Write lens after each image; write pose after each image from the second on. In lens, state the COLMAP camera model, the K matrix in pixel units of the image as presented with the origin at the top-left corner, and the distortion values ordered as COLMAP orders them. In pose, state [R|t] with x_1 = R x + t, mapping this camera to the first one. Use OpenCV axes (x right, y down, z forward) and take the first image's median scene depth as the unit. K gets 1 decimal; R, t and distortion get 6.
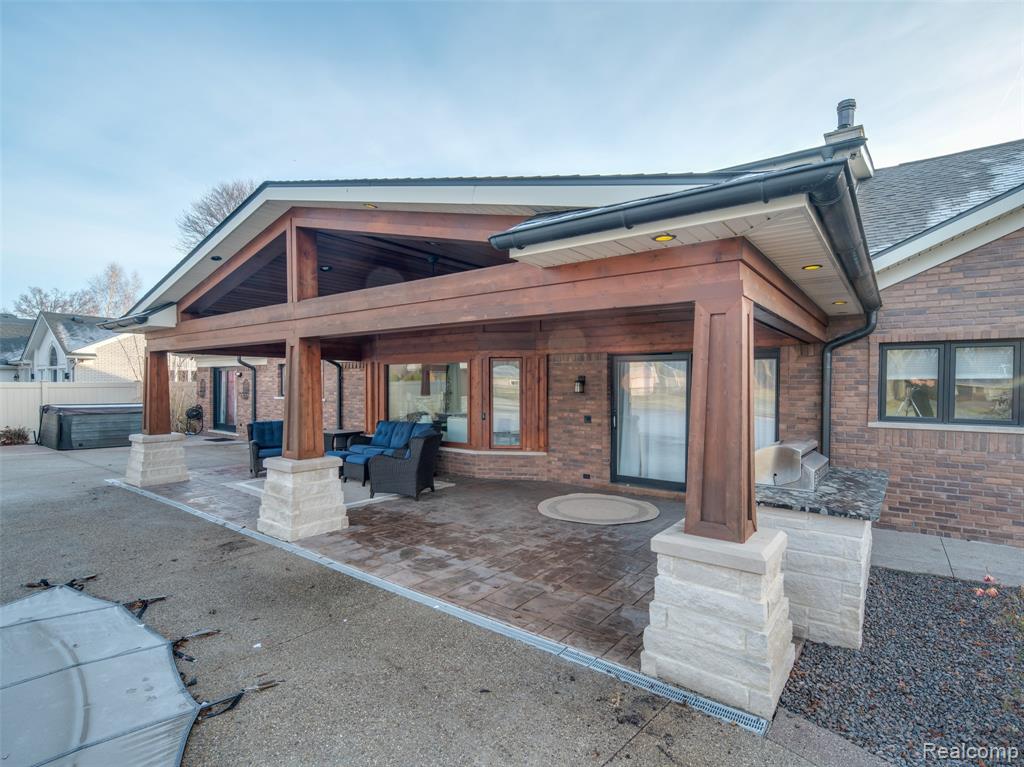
lens RADIAL K [[514.9, 0, 512.0], [0, 514.9, 383.5], [0, 0, 1]] dist [-0.008720, -0.000358]
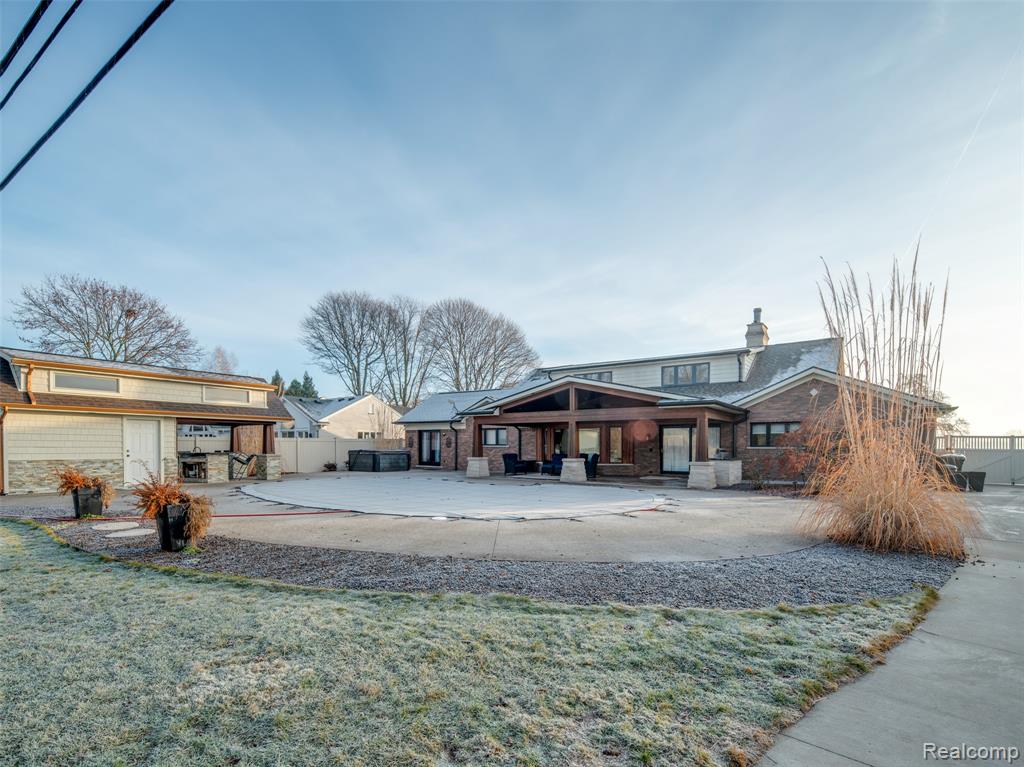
lens RADIAL K [[495.3, 0, 511.6], [0, 495.3, 447.8], [0, 0, 1]] dist [-0.010333, 0.000171]
pose [[0.999685, -0.002605, 0.024980, -0.628100], [0.002472, 0.999983, 0.005361, 0.043267], [-0.024994, -0.005297, 0.999674, -1.508900]]
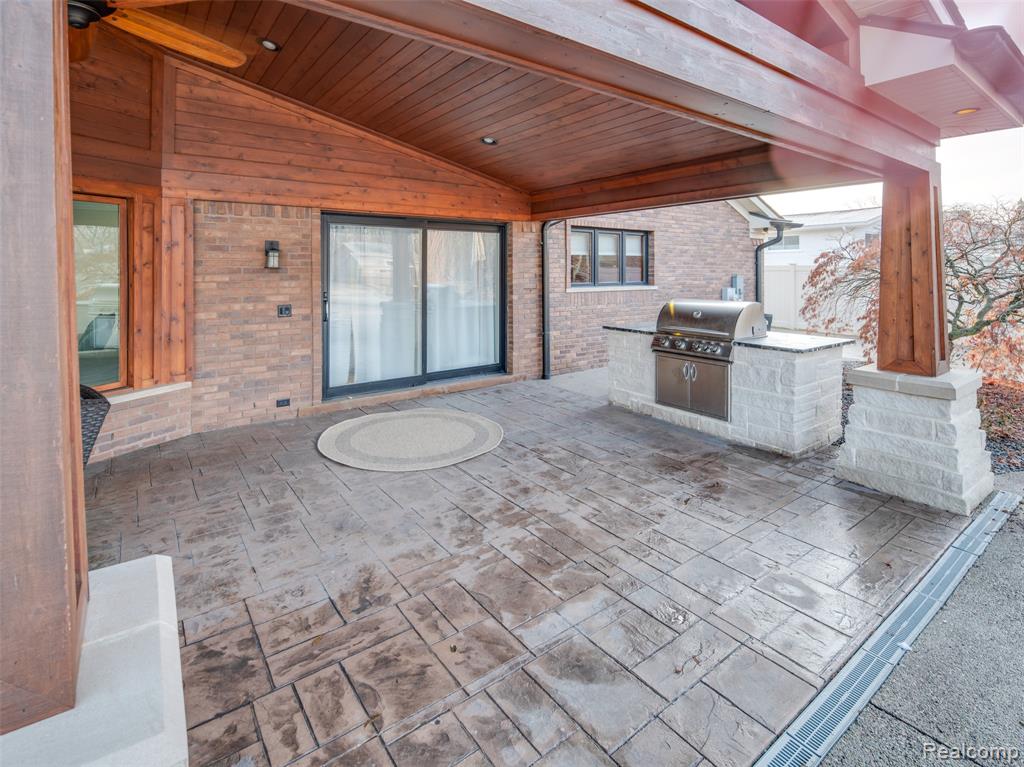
lens RADIAL K [[489.9, 0, 509.6], [0, 489.9, 267.1], [0, 0, 1]] dist [0.002215, 0.000416]
pose [[0.296370, 0.000985, 0.955073, -0.341044], [0.003012, 0.999994, -0.001966, 0.017982], [-0.955069, 0.003459, 0.296365, 0.561802]]
